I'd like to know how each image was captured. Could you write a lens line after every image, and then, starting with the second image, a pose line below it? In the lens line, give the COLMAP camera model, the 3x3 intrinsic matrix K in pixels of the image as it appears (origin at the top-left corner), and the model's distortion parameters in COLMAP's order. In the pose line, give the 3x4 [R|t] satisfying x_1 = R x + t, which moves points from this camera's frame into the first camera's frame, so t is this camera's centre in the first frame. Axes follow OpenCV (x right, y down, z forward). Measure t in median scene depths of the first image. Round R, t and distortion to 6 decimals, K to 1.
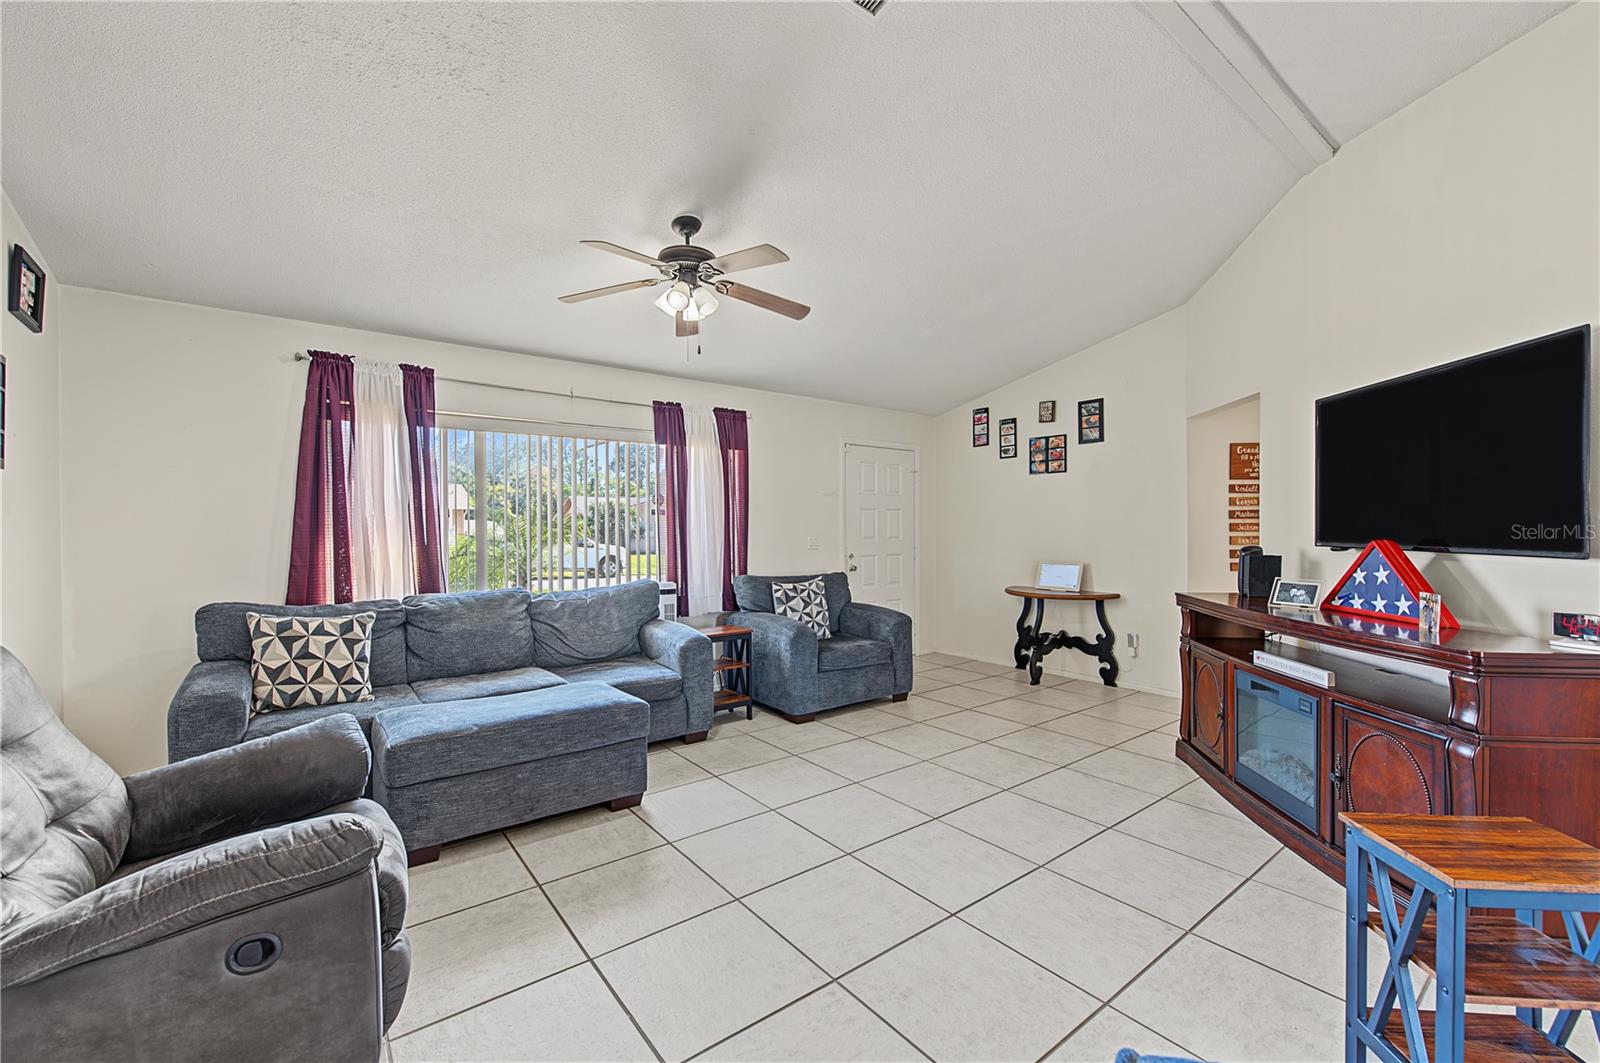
lens RADIAL K [[646.9, 0, 796.3], [0, 646.9, 522.2], [0, 0, 1]] dist [0.002667, -0.005065]
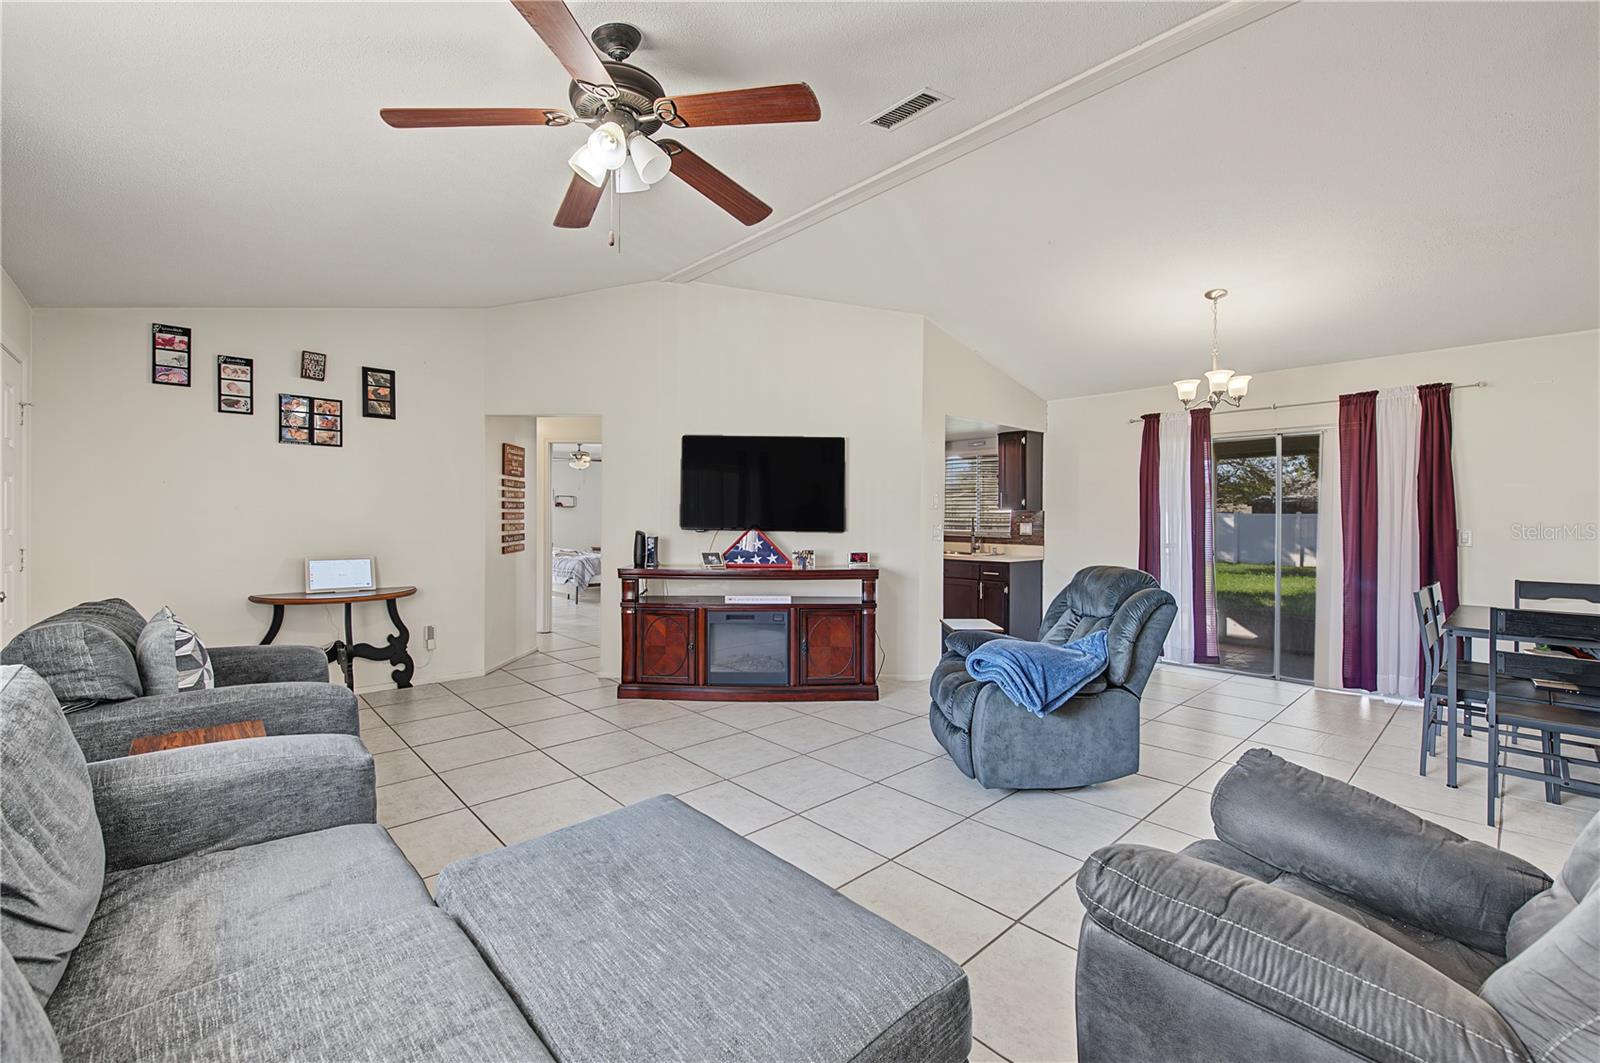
lens RADIAL K [[693.0, 0, 796.3], [0, 693.0, 518.6], [0, 0, 1]] dist [0.028775, -0.012842]
pose [[-0.089081, 0.001455, 0.996023, -0.538760], [-0.016890, 0.999853, -0.002971, 0.006299], [-0.995881, -0.017088, -0.089043, 0.526870]]
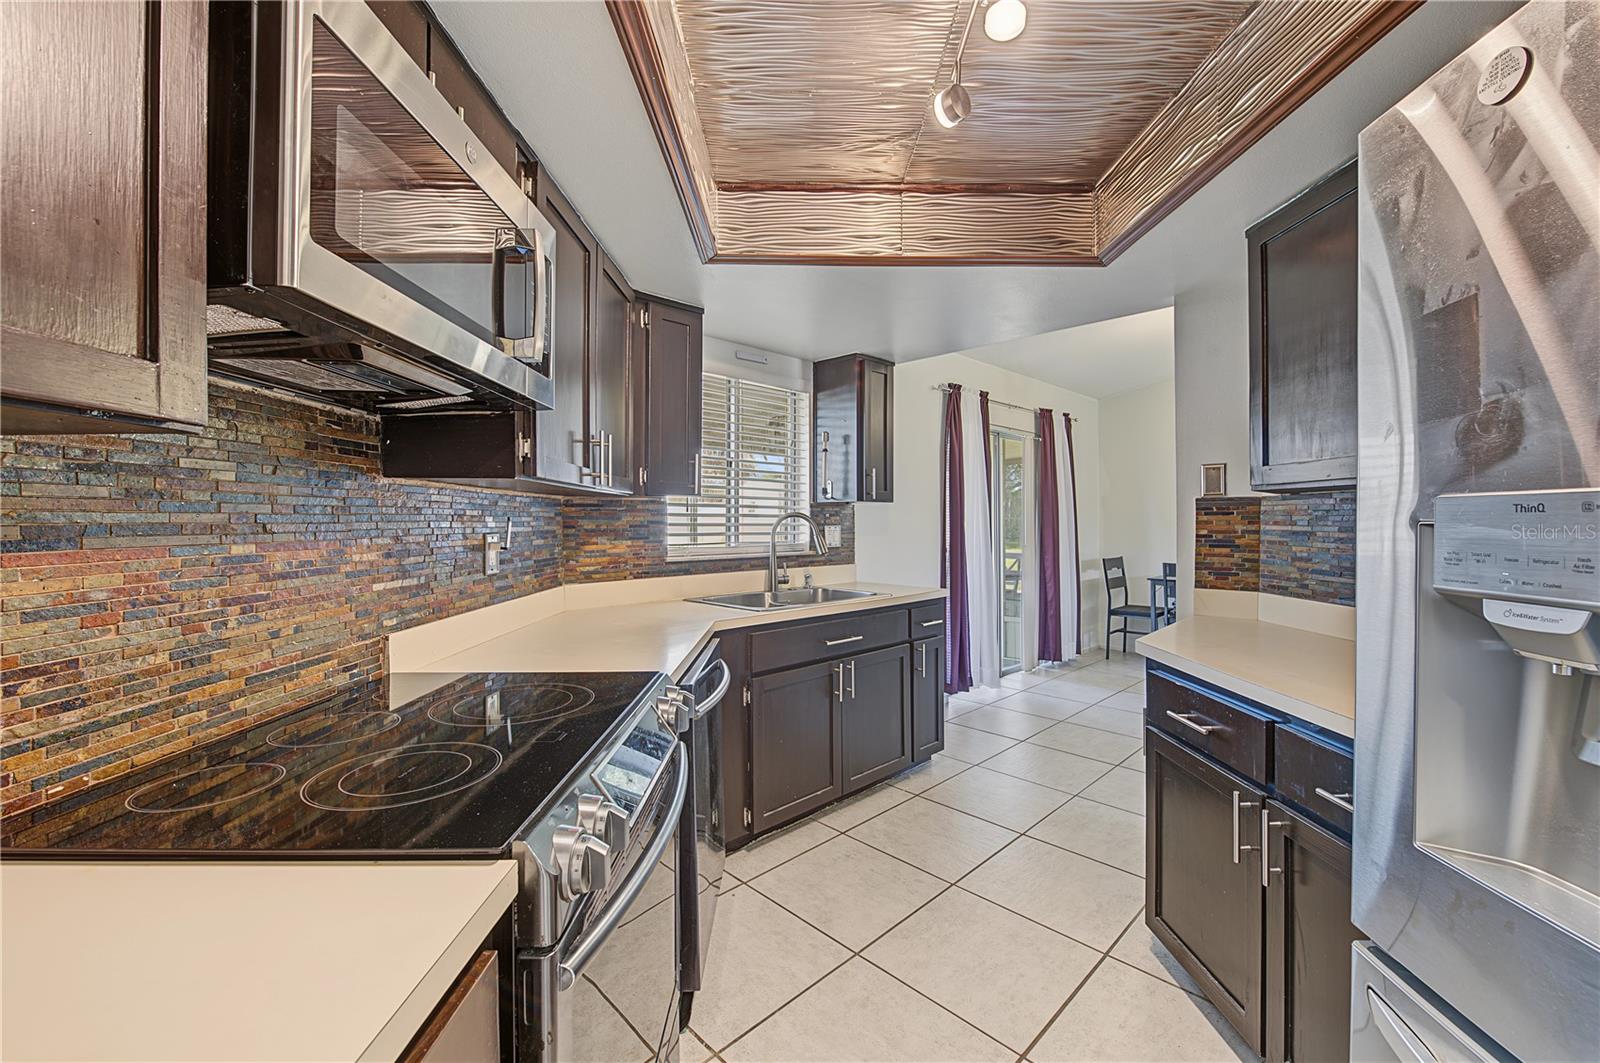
lens RADIAL K [[646.9, 0, 796.3], [0, 646.9, 522.2], [0, 0, 1]] dist [0.002667, -0.005065]
pose [[-0.992154, 0.005585, -0.124898, 0.850226], [0.006887, 0.999926, -0.009995, 0.006084], [0.124833, -0.010777, -0.992119, 0.647975]]
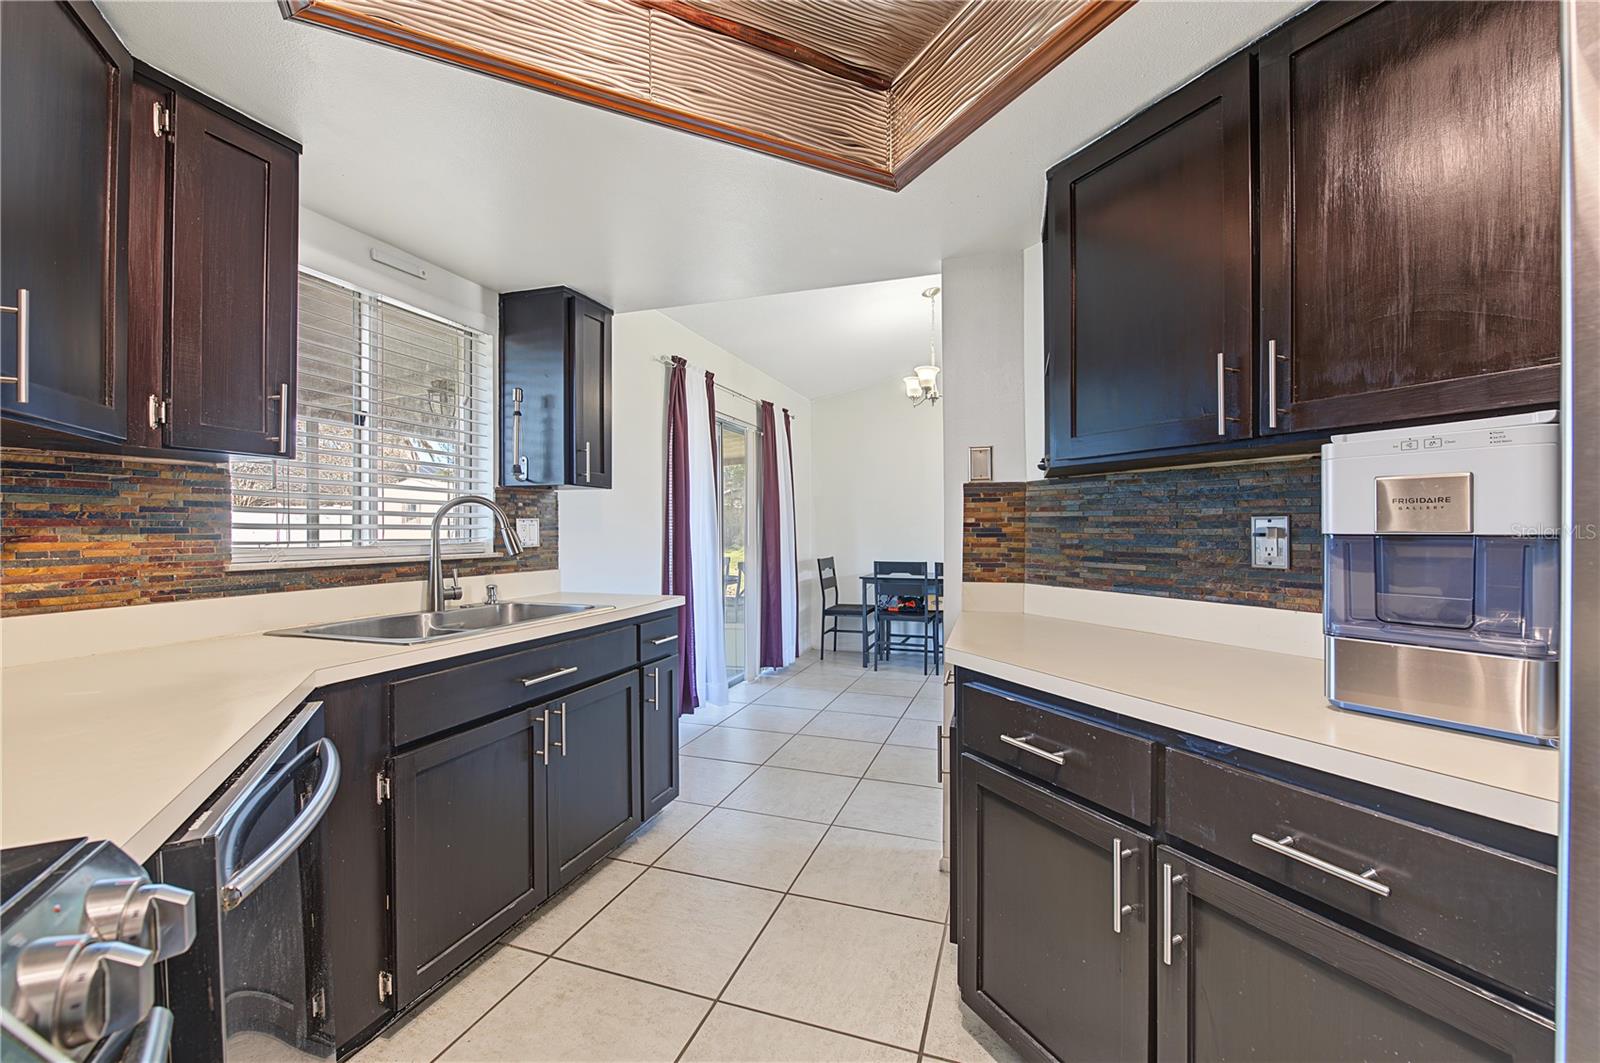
lens RADIAL K [[654.6, 0, 802.4], [0, 654.6, 530.4], [0, 0, 1]] dist [0.000934, -0.004096]
pose [[-0.829180, 0.006459, -0.558945, 0.835985], [0.011263, 0.999923, -0.005153, 0.017538], [0.558868, -0.010568, -0.829189, 0.524974]]
